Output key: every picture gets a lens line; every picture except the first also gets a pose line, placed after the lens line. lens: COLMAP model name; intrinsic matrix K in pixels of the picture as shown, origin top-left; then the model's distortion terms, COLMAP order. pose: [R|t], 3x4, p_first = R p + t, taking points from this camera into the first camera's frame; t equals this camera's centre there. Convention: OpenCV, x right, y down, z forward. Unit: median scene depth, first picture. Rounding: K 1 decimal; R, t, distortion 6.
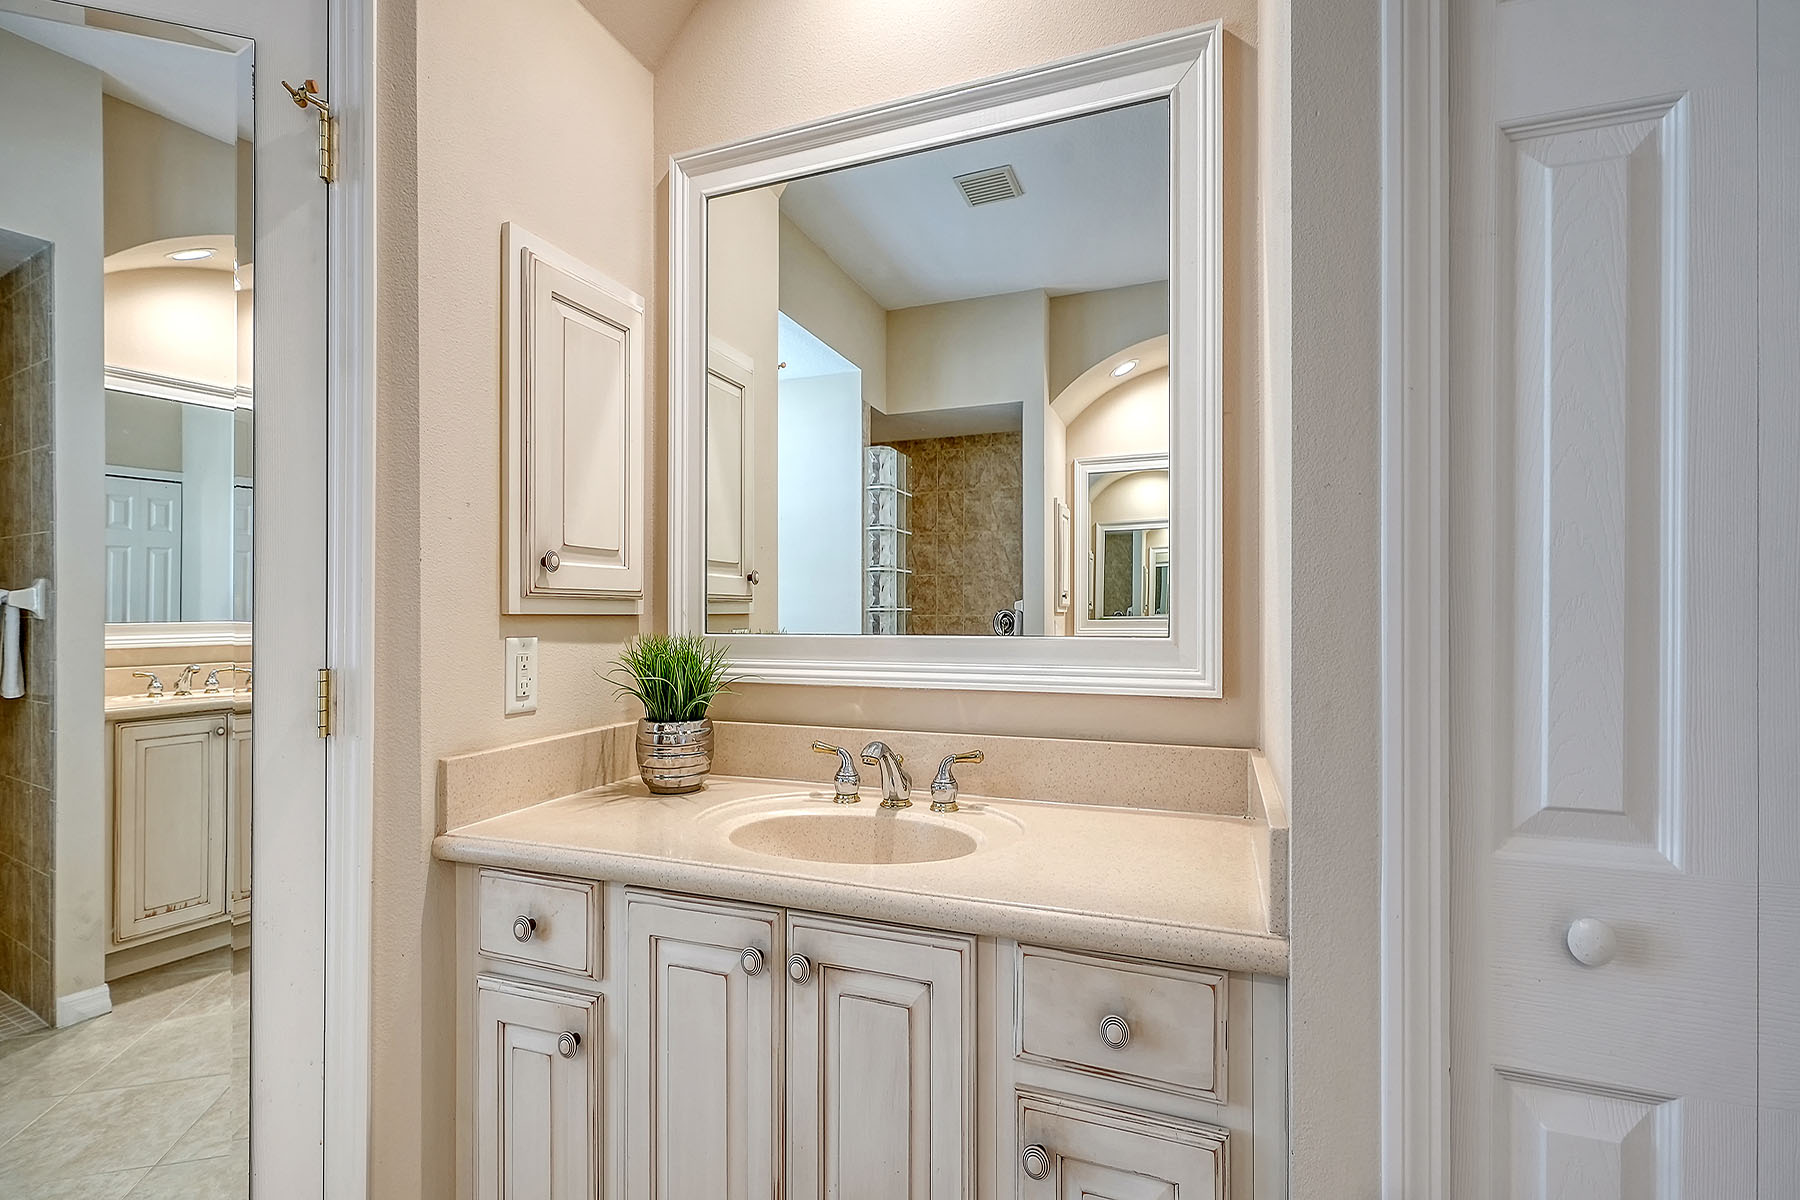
lens RADIAL K [[821.9, 0, 896.4], [0, 821.9, 606.7], [0, 0, 1]] dist [0.001861, 0.001402]
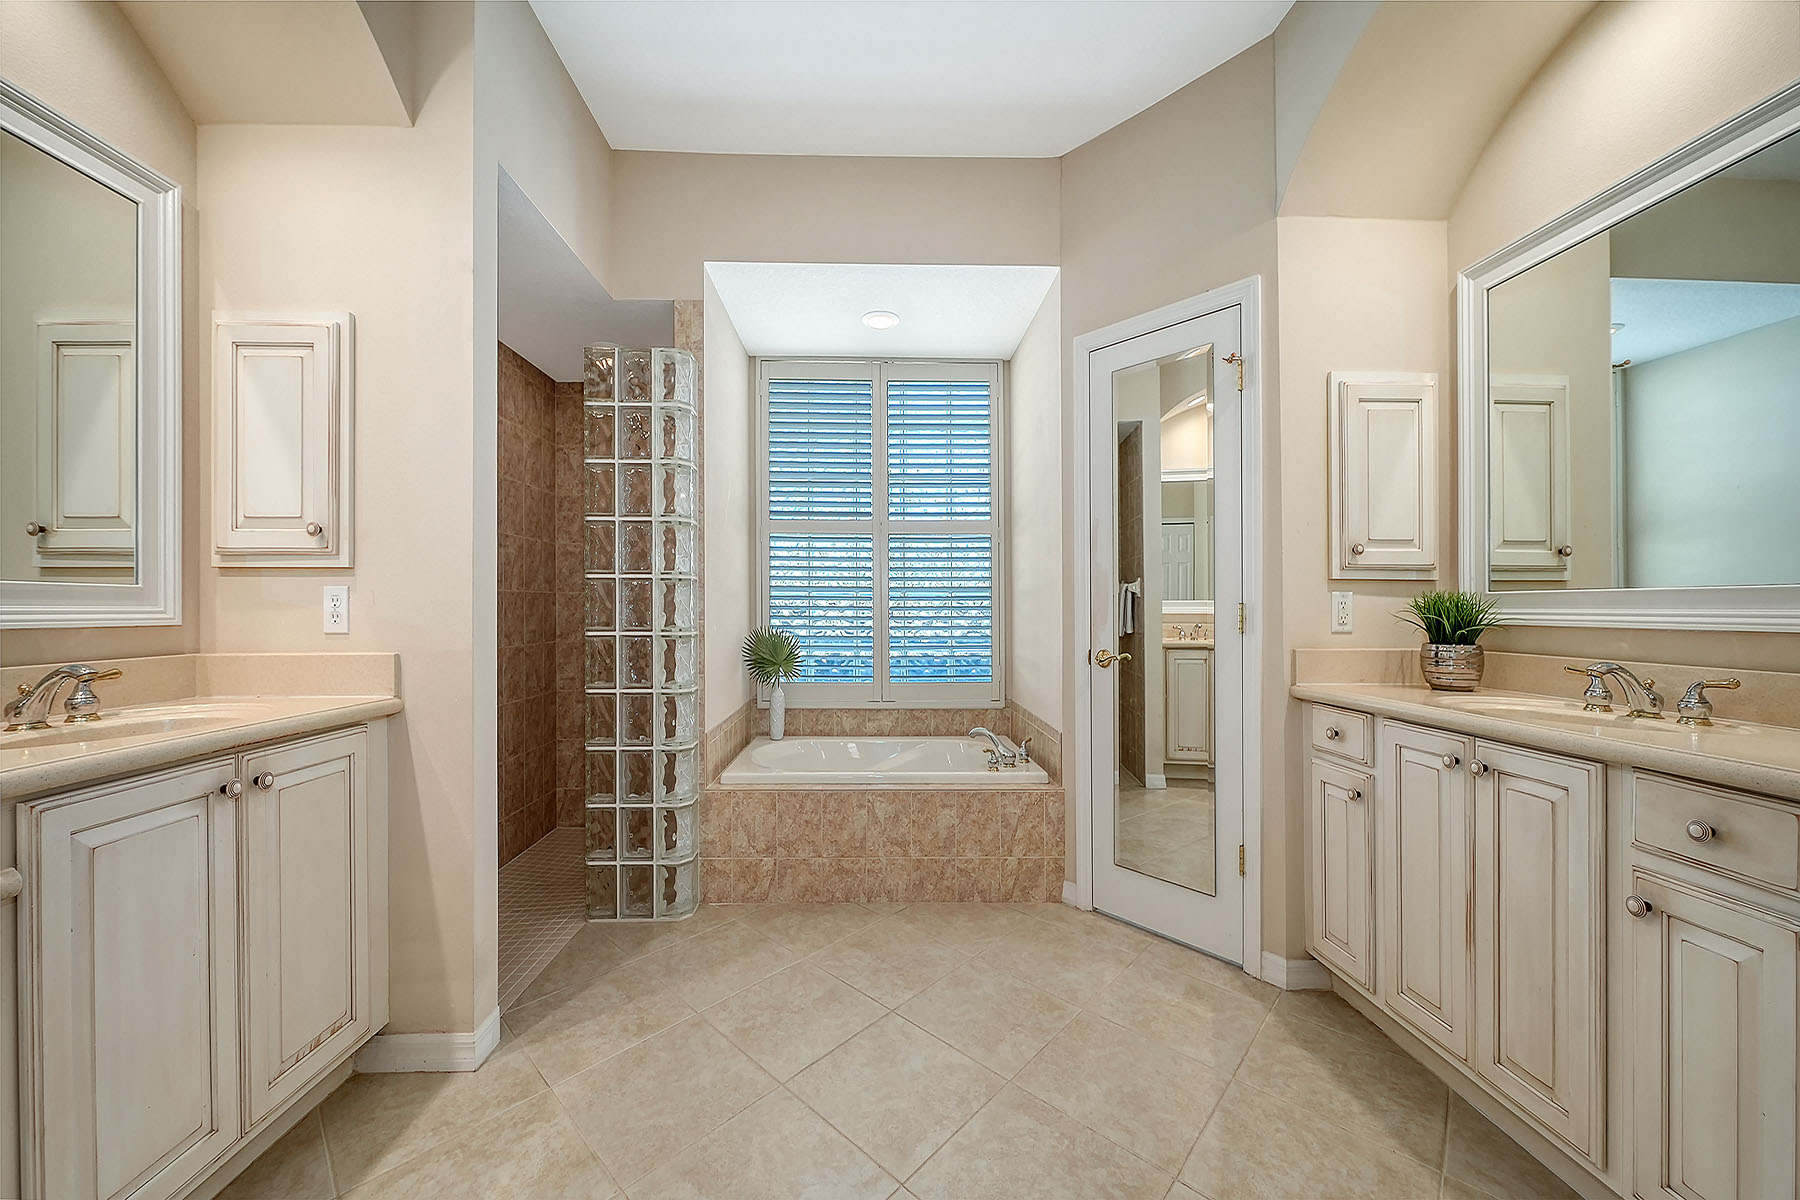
lens RADIAL K [[644.2, 0, 888.2], [0, 644.2, 603.4], [0, 0, 1]] dist [-0.012084, -0.000667]
pose [[0.397486, -0.003587, -0.917601, 0.470640], [0.006352, 0.999979, -0.001157, 0.060748], [0.917586, -0.005369, 0.397500, -0.520241]]
